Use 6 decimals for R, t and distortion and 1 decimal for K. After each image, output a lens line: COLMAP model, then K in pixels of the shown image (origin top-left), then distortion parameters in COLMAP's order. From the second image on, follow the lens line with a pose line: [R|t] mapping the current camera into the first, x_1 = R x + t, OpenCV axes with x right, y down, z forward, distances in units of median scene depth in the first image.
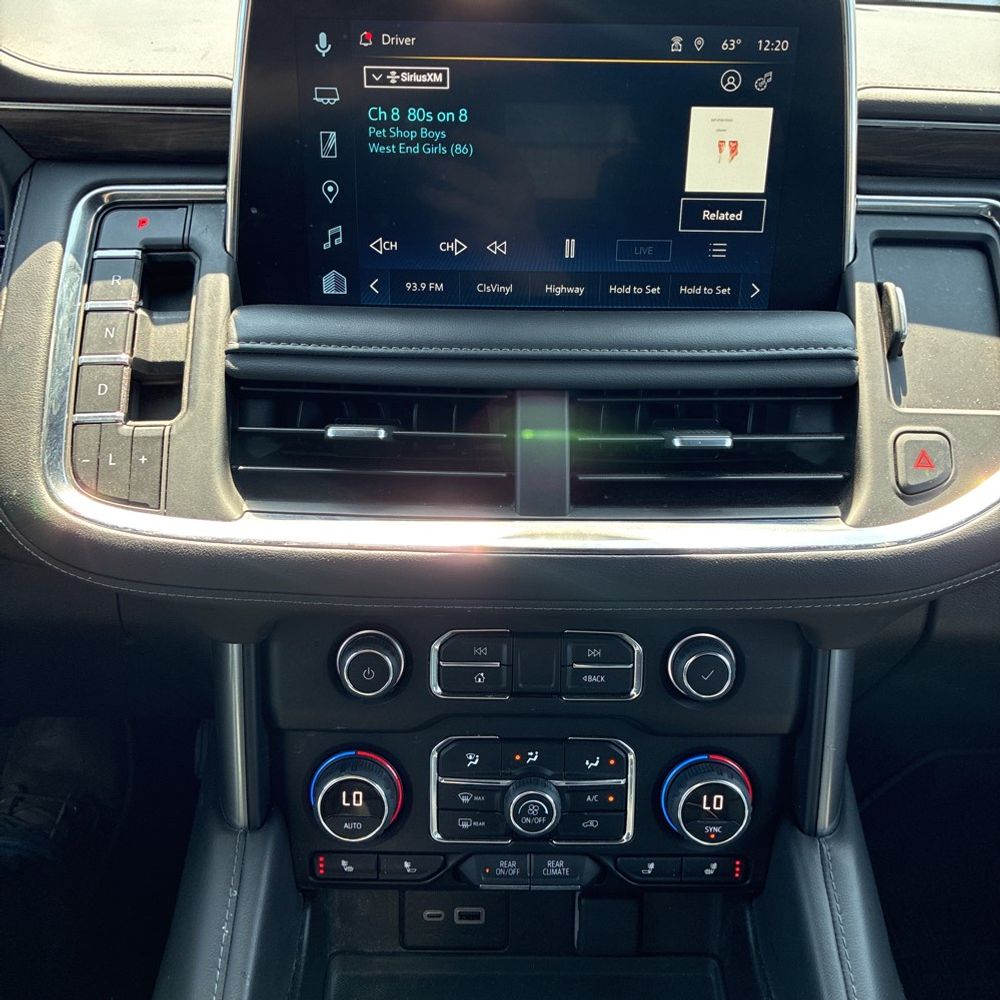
lens RADIAL K [[1047.9, 0, 506.0], [0, 1047.9, 493.6], [0, 0, 1]] dist [0.016967, 0.003678]
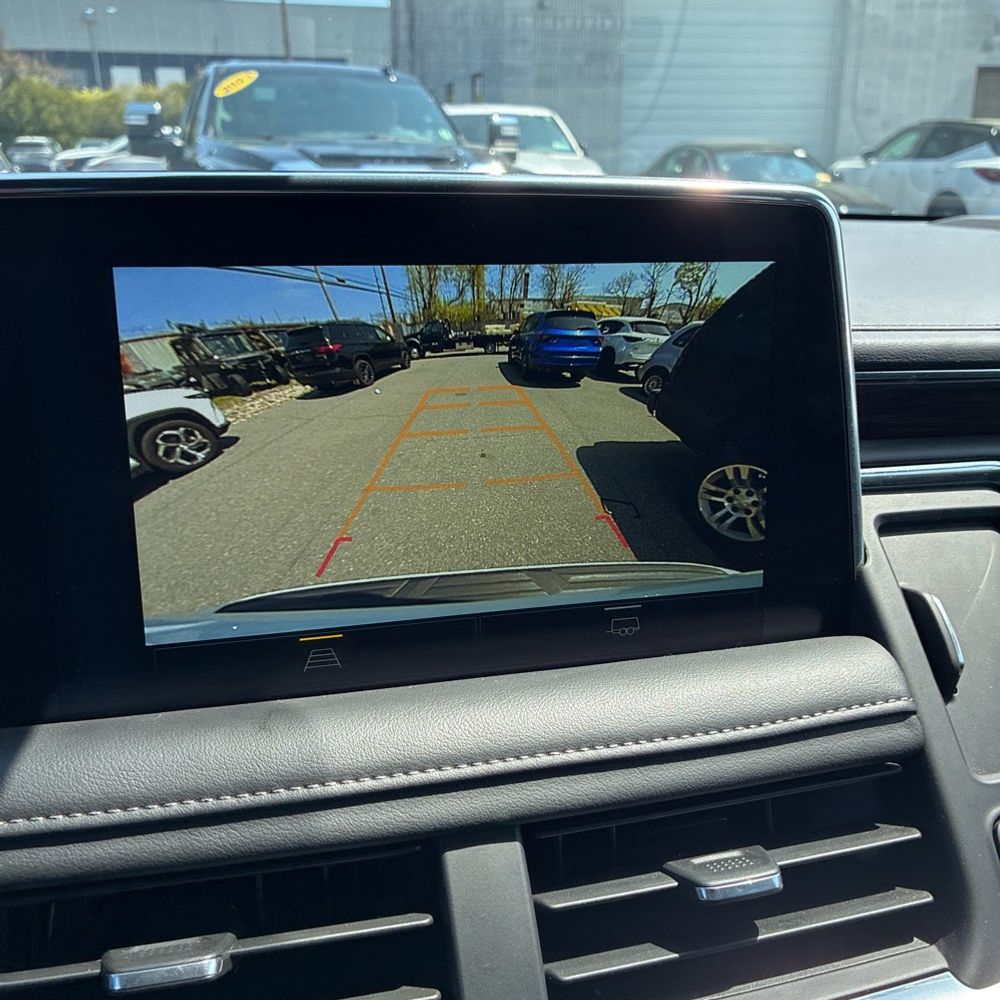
lens RADIAL K [[1013.8, 0, 494.7], [0, 1013.8, 520.1], [0, 0, 1]] dist [0.012802, 0.011964]
pose [[0.968691, -0.085630, 0.233036, -0.074353], [0.114735, 0.986795, -0.114331, -0.200372], [-0.220168, 0.137489, 0.965724, 0.384990]]
